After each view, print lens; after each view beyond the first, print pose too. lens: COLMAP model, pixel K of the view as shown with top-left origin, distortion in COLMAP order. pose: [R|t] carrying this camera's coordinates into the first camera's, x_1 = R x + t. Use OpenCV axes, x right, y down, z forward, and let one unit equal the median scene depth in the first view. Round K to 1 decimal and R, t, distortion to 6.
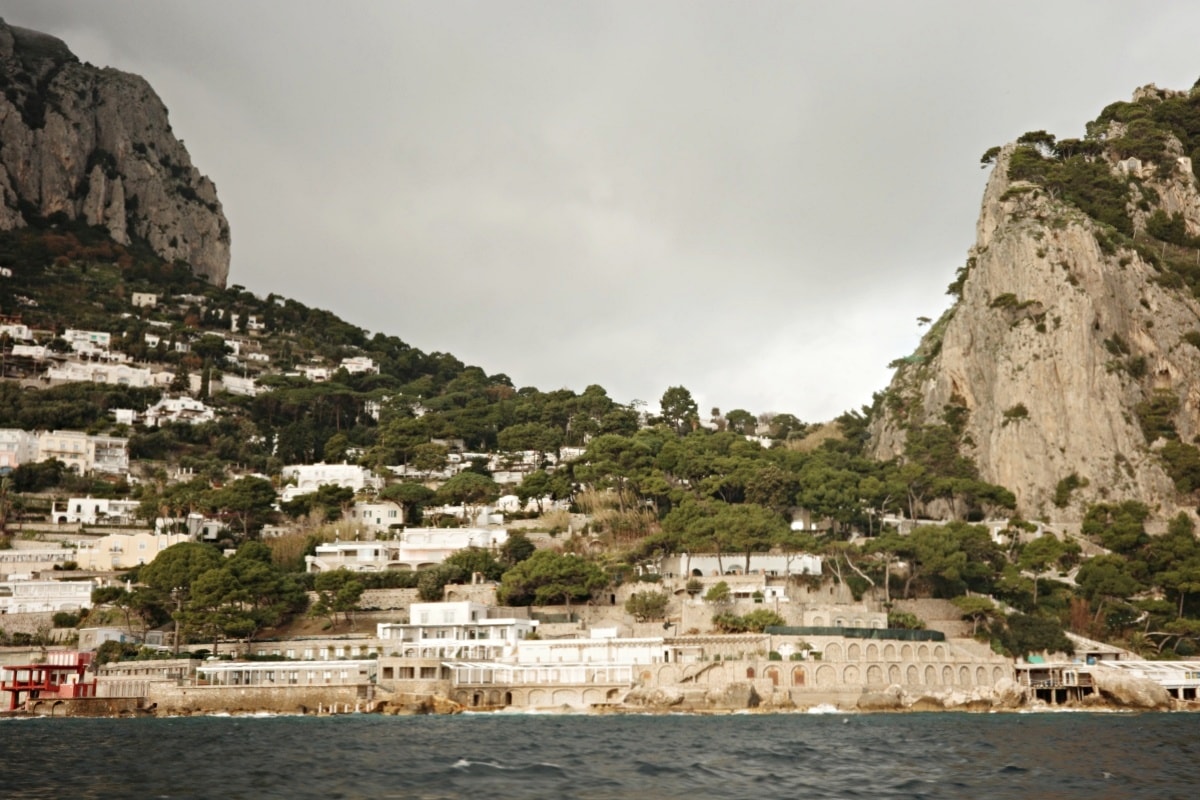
lens RADIAL K [[1368.8, 0, 634.8], [0, 1368.8, 399.1], [0, 0, 1]] dist [0.026844, 0.058647]
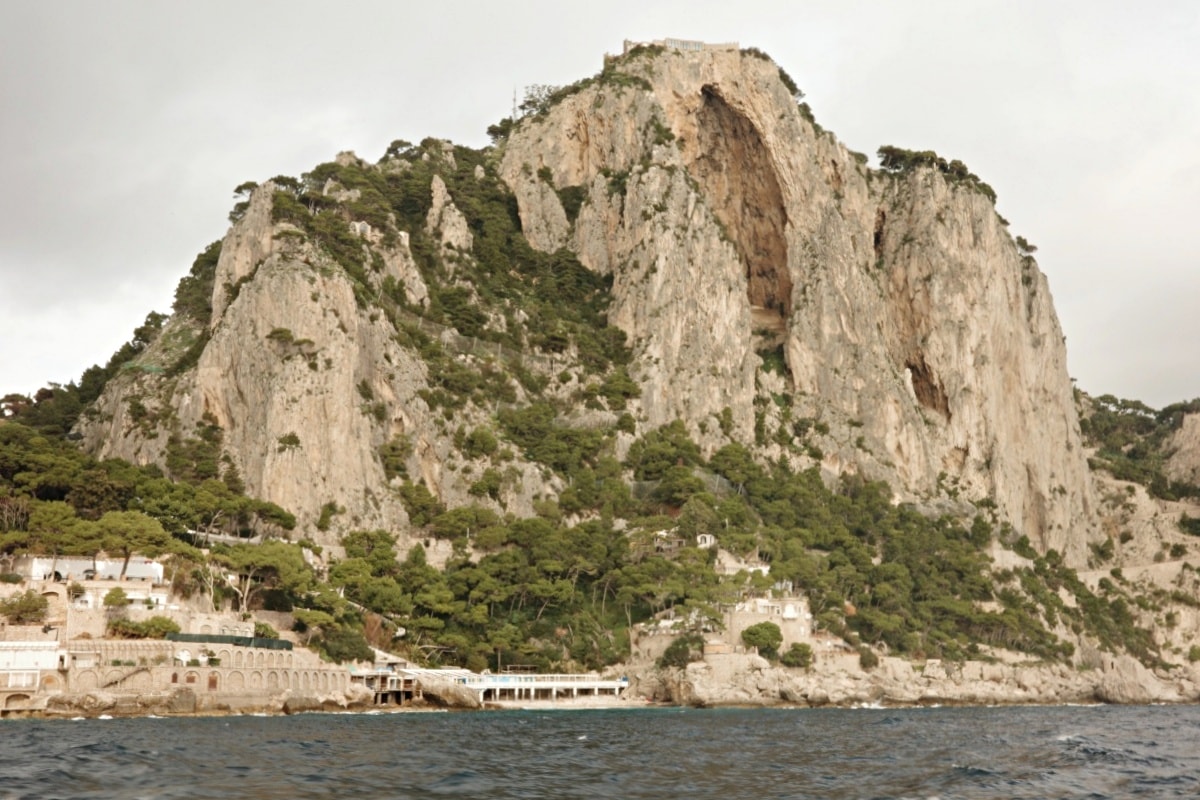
lens RADIAL K [[1368.8, 0, 634.8], [0, 1368.8, 399.1], [0, 0, 1]] dist [0.026844, 0.058647]
pose [[0.751796, 0.142436, 0.643828, -0.215273], [-0.138489, 0.988721, -0.057025, 0.001441], [-0.644689, -0.046291, 0.763042, -0.005550]]
